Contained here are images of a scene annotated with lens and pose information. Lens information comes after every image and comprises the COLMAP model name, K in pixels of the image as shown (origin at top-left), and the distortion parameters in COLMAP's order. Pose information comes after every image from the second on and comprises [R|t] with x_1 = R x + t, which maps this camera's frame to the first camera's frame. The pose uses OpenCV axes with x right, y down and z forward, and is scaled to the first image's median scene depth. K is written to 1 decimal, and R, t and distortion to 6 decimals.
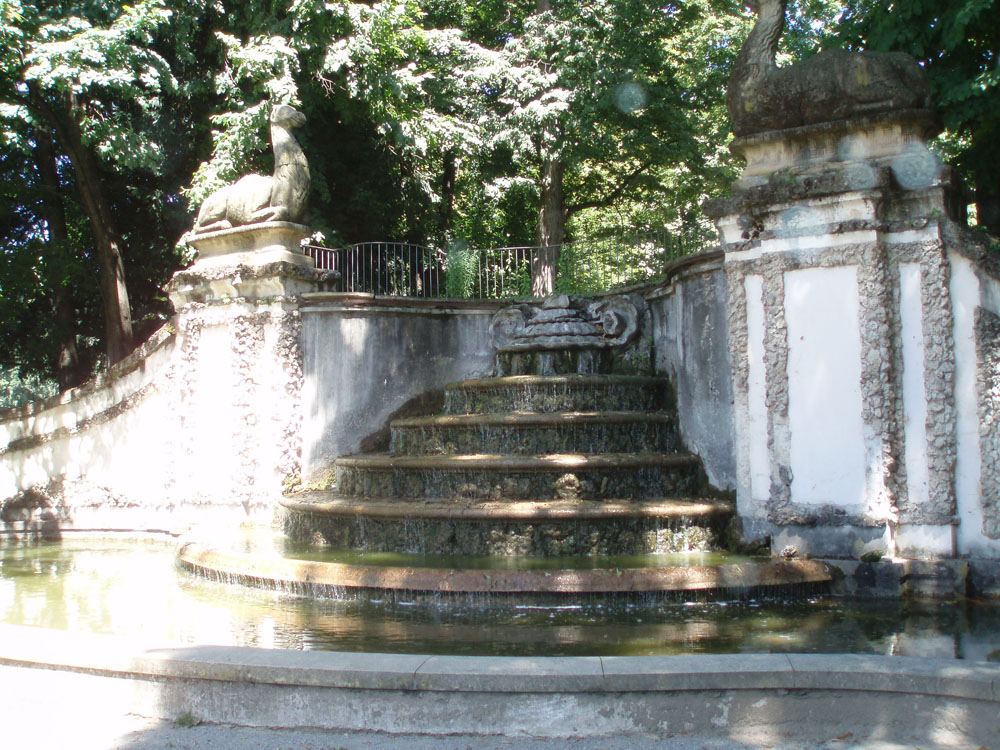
lens RADIAL K [[1065.8, 0, 473.0], [0, 1065.8, 374.0], [0, 0, 1]] dist [-0.152489, 0.134782]
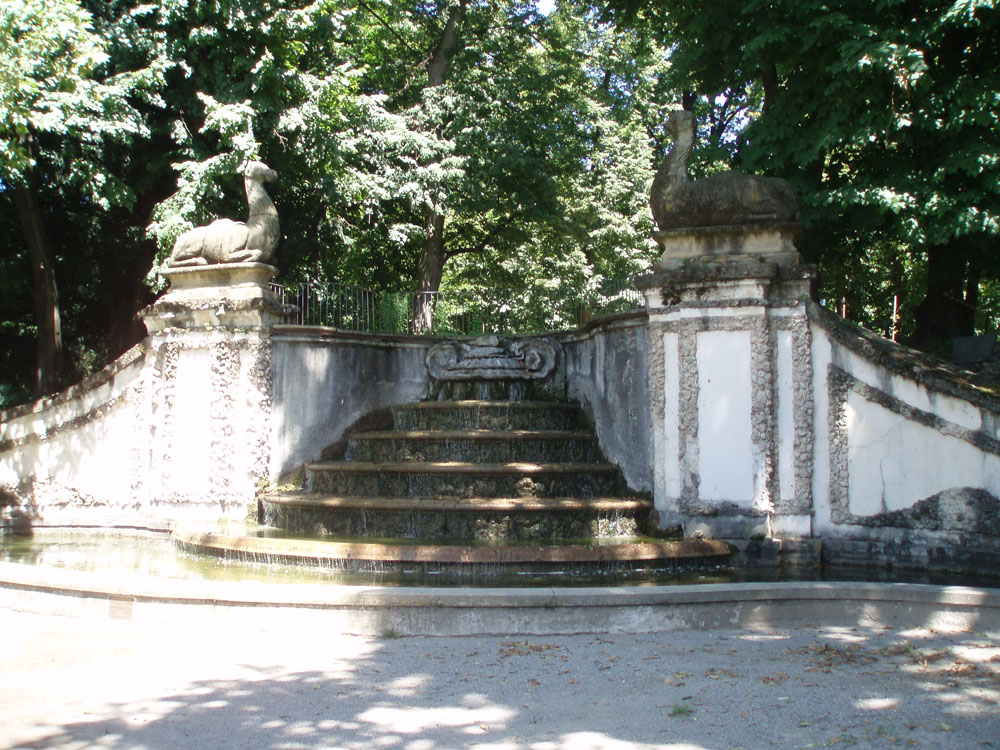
lens RADIAL K [[1065.8, 0, 473.0], [0, 1065.8, 374.0], [0, 0, 1]] dist [-0.152489, 0.134782]
pose [[0.973932, 0.033318, 0.224381, -0.279991], [-0.029622, 0.999365, -0.019822, -0.005731], [-0.224899, 0.012658, 0.974300, -0.268189]]
